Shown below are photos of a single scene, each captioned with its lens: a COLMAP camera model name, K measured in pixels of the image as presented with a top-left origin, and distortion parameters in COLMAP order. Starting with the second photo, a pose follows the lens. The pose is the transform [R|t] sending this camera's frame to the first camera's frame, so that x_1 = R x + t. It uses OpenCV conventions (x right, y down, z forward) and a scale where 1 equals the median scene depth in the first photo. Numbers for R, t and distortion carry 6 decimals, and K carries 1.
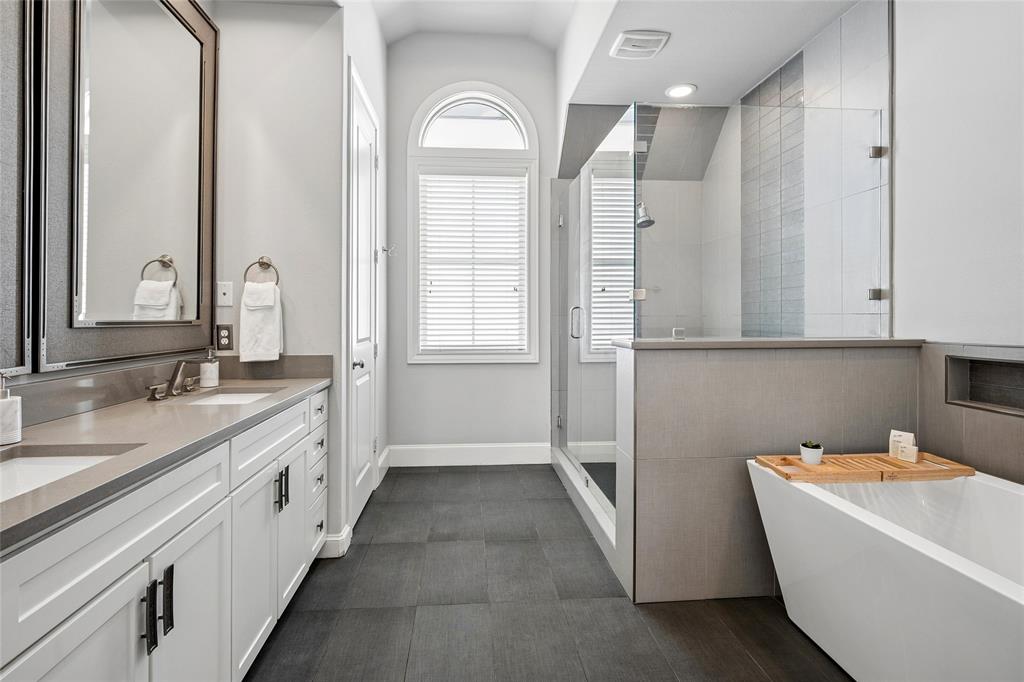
lens RADIAL K [[517.6, 0, 504.3], [0, 517.6, 317.3], [0, 0, 1]] dist [0.003377, -0.003161]
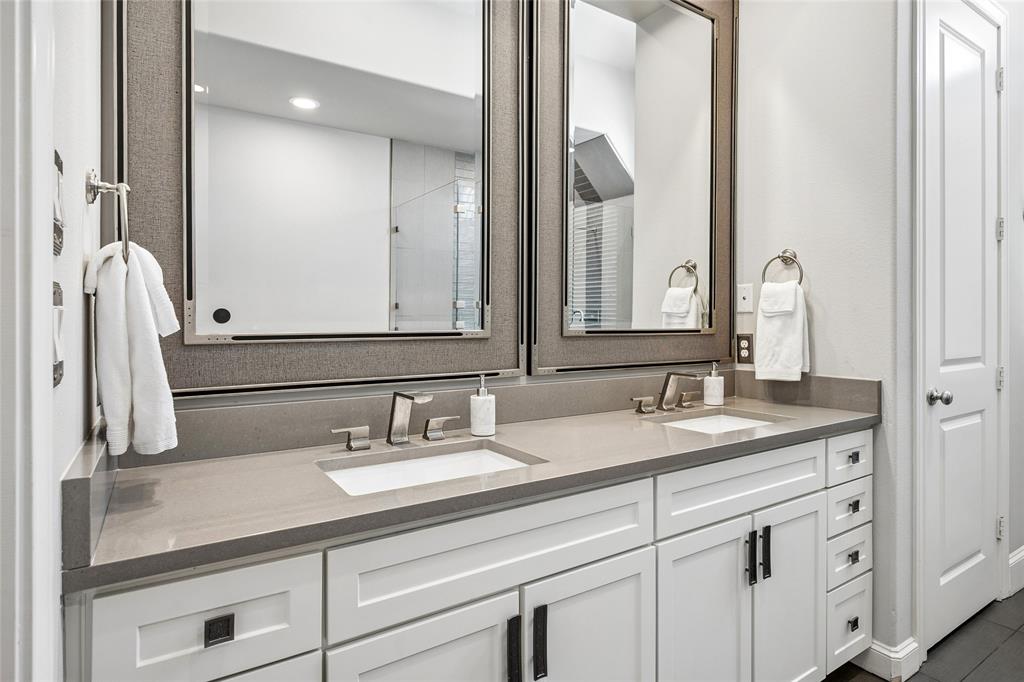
lens RADIAL K [[545.7, 0, 508.1], [0, 545.7, 322.1], [0, 0, 1]] dist [0.001580, -0.000352]
pose [[0.473338, -0.001268, -0.880880, 0.081671], [0.000633, 0.999999, -0.001099, -0.005252], [0.880881, -0.000038, 0.473338, 0.253187]]
